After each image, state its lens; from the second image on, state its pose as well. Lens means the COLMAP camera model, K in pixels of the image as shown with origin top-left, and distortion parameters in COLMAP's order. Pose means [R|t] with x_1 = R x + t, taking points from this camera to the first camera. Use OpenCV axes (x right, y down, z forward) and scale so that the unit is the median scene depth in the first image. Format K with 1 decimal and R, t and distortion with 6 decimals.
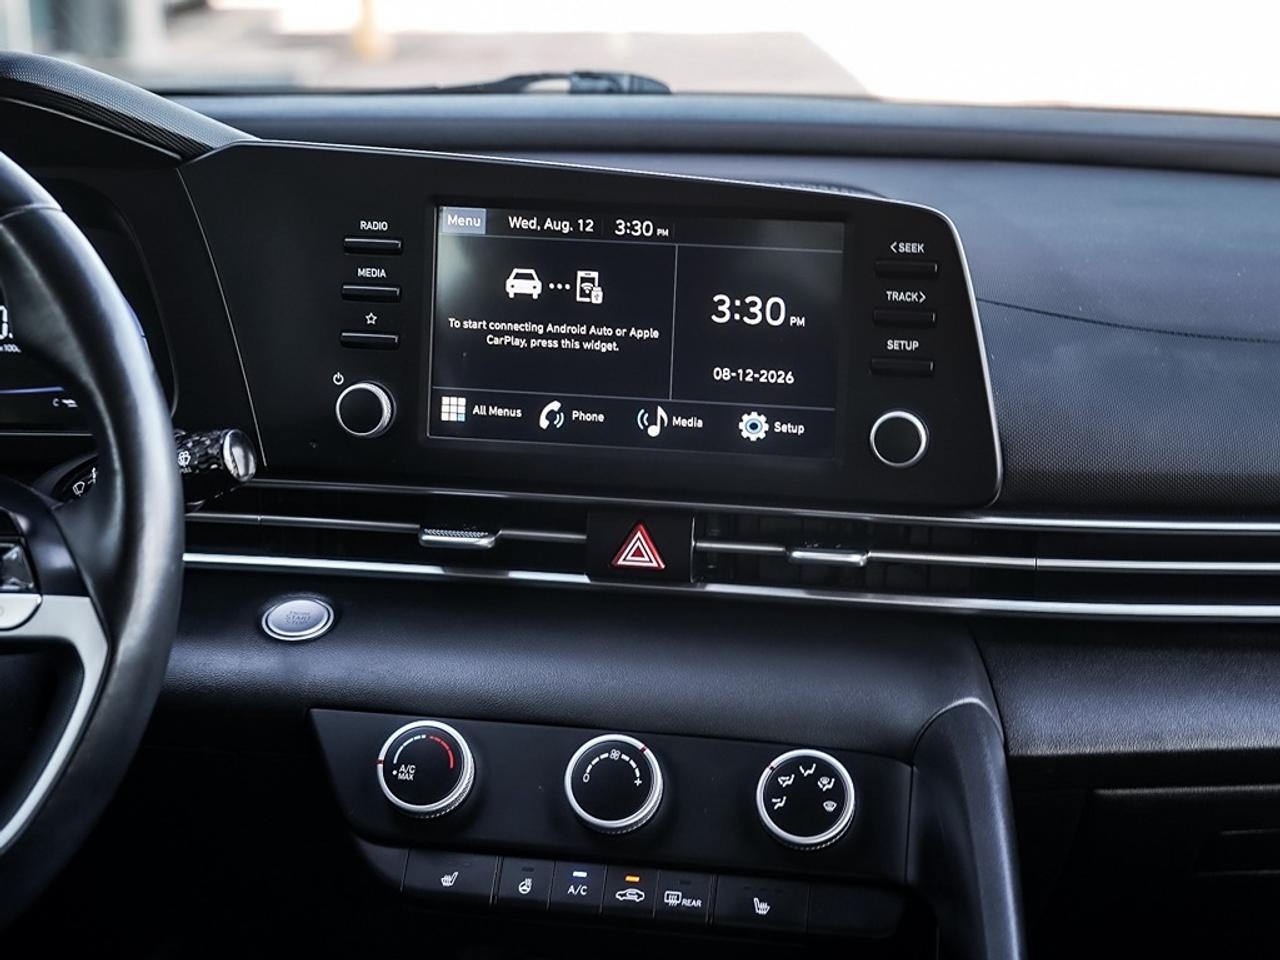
lens RADIAL K [[2468.7, 0, 644.0], [0, 2468.7, 342.2], [0, 0, 1]] dist [-0.009023, -0.074980]
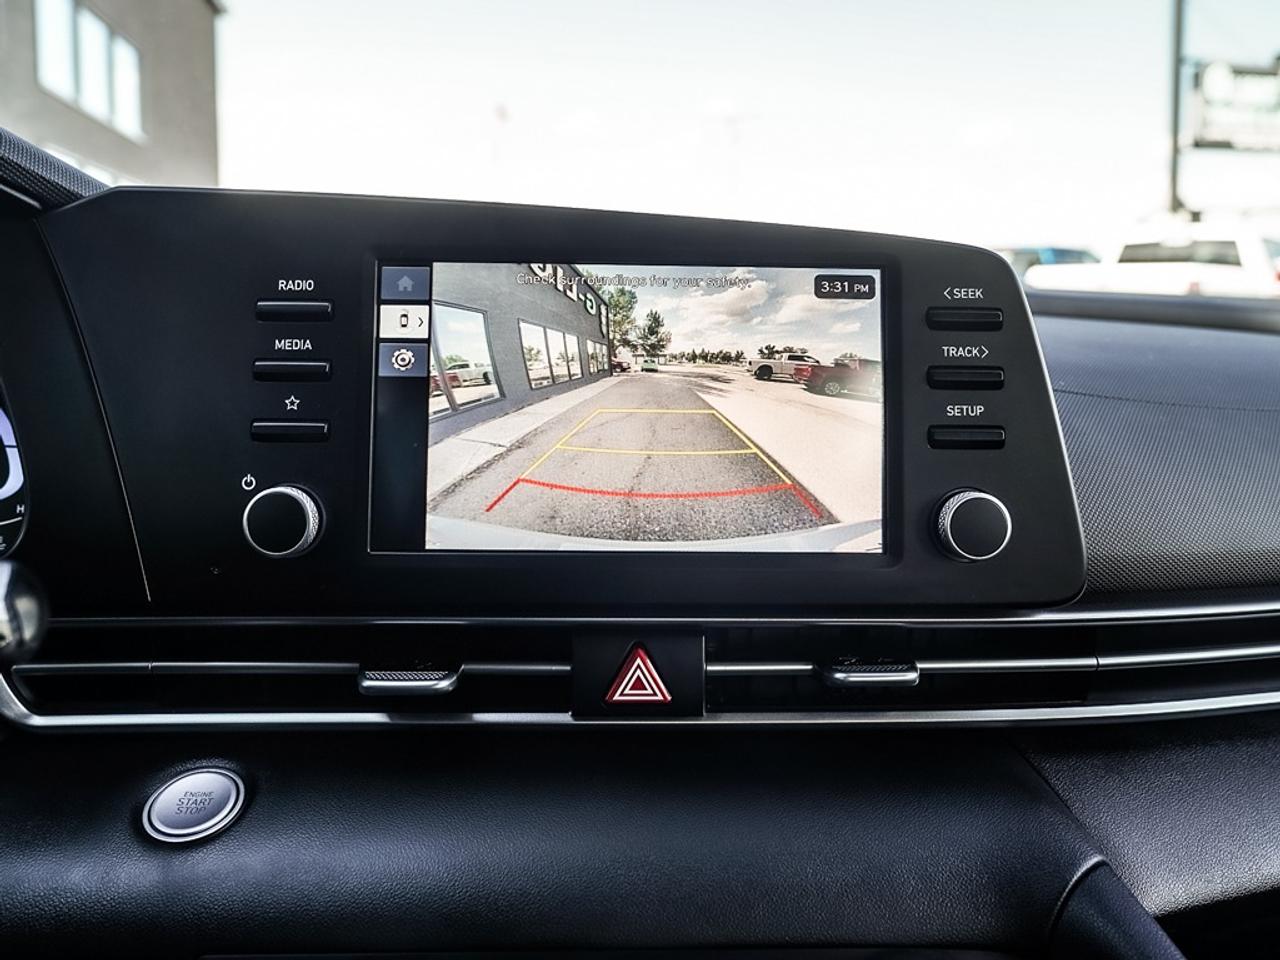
lens RADIAL K [[1055.5, 0, 665.2], [0, 1055.5, 370.0], [0, 0, 1]] dist [-0.016382, -0.005523]
pose [[0.980915, -0.017443, 0.193656, -0.059219], [0.040775, 0.992276, -0.117159, 0.024080], [-0.190116, 0.122820, 0.974049, 0.652804]]
